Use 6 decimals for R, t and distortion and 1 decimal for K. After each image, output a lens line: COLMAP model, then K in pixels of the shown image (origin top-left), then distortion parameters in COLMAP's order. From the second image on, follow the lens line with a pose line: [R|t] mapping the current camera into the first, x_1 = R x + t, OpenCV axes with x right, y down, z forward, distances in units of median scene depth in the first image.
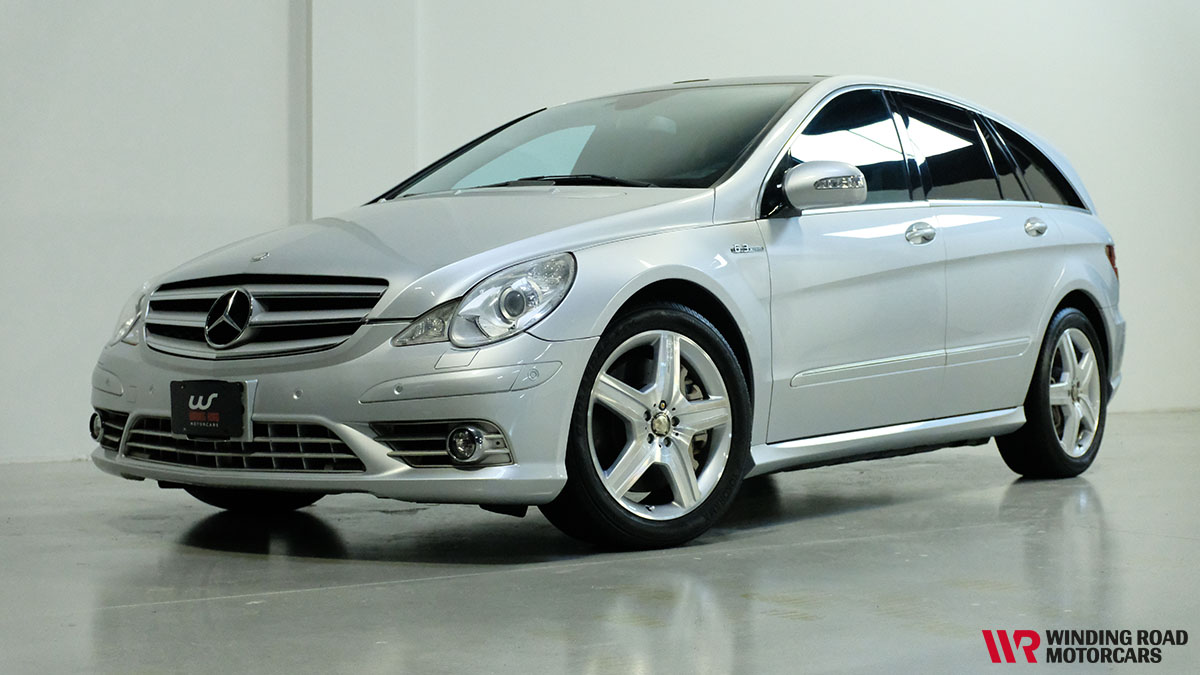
lens RADIAL K [[1865.9, 0, 598.9], [0, 1865.9, 340.2], [0, 0, 1]] dist [-0.076901, 0.000000]
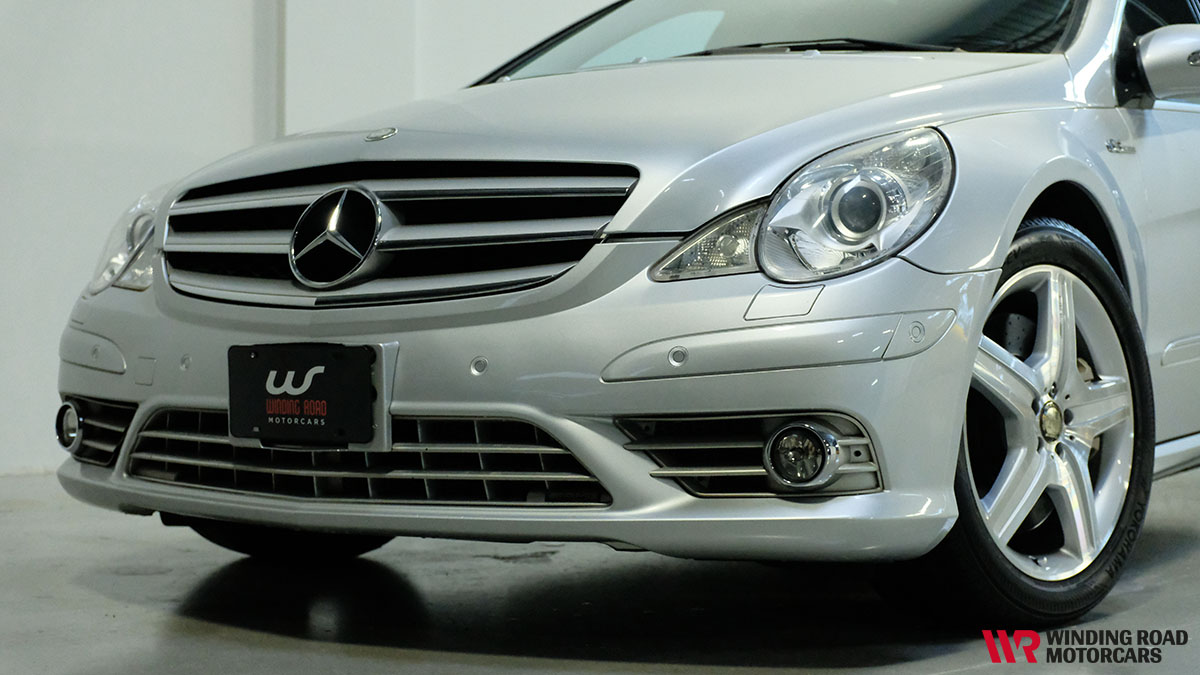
lens RADIAL K [[1865.9, 0, 600.9], [0, 1865.9, 332.6], [0, 0, 1]] dist [-0.076901, 0.000000]
pose [[0.995751, 0.005125, 0.091943, -0.171055], [-0.004373, 0.999955, -0.008372, 0.022440], [-0.091981, 0.007934, 0.995729, 0.422595]]
